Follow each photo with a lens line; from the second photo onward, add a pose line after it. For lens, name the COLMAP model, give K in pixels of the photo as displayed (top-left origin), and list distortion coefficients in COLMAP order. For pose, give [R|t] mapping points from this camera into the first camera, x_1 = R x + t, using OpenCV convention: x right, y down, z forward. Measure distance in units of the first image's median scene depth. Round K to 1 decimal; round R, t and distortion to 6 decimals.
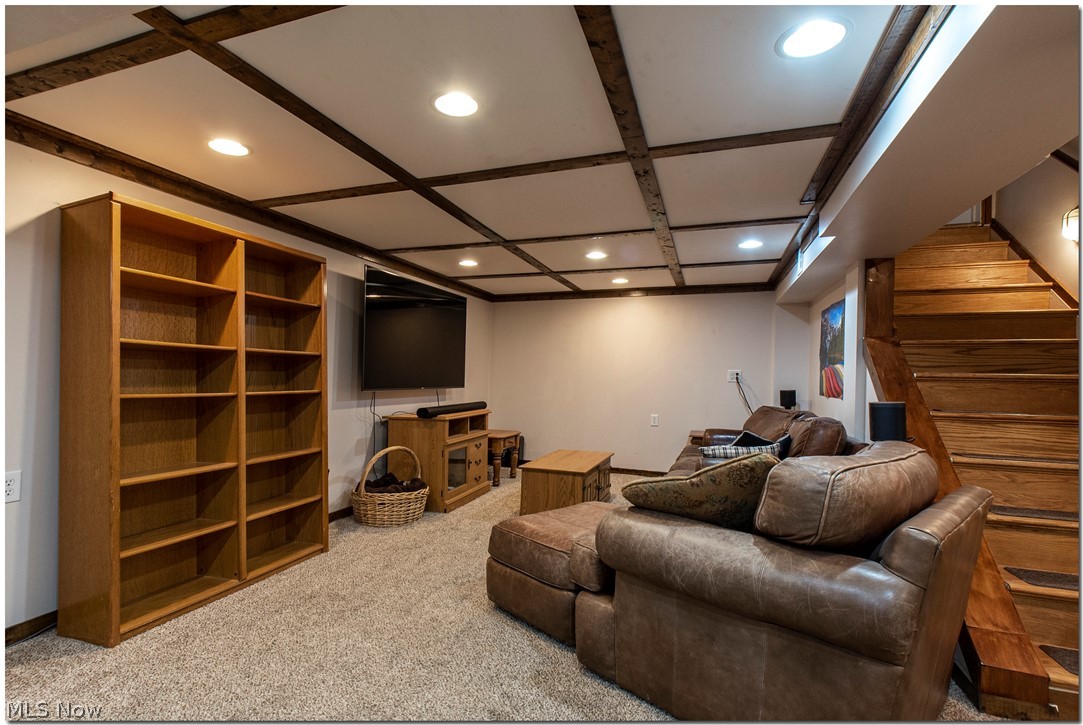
lens RADIAL K [[515.3, 0, 520.5], [0, 515.3, 368.6], [0, 0, 1]] dist [-0.000862, 0.000080]
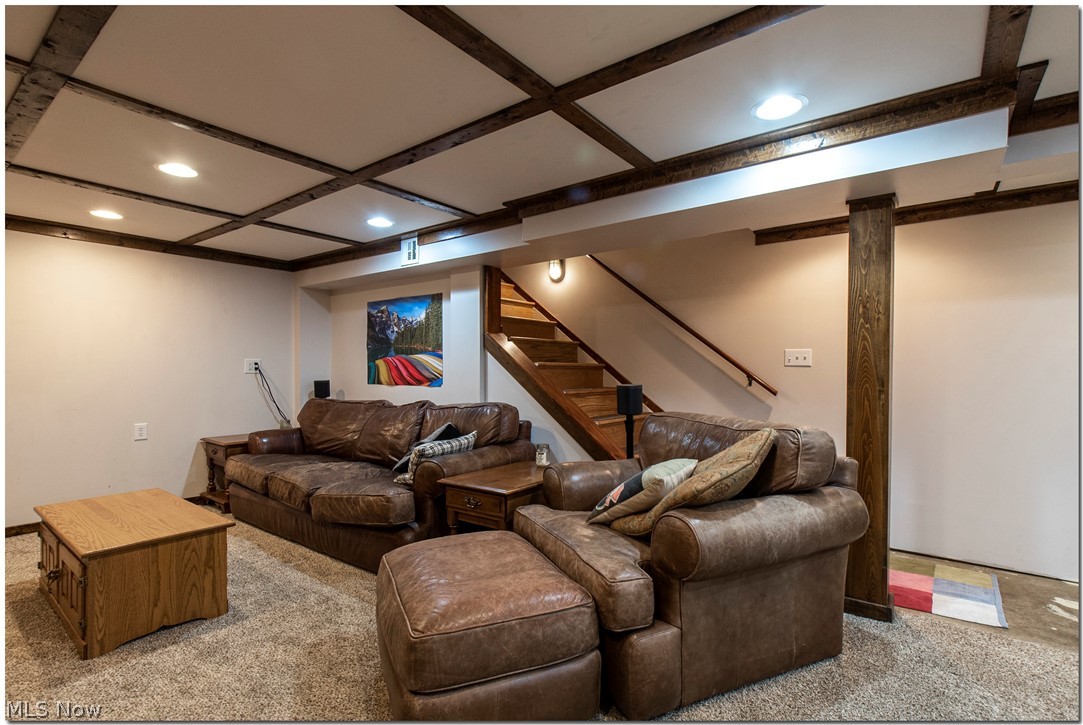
lens RADIAL K [[515.3, 0, 520.5], [0, 515.3, 368.6], [0, 0, 1]] dist [-0.000862, 0.000080]
pose [[0.310097, -0.013151, 0.950614, -0.381724], [-0.008420, 0.999827, 0.016578, 0.001656], [-0.950668, -0.013145, 0.309933, 0.507125]]
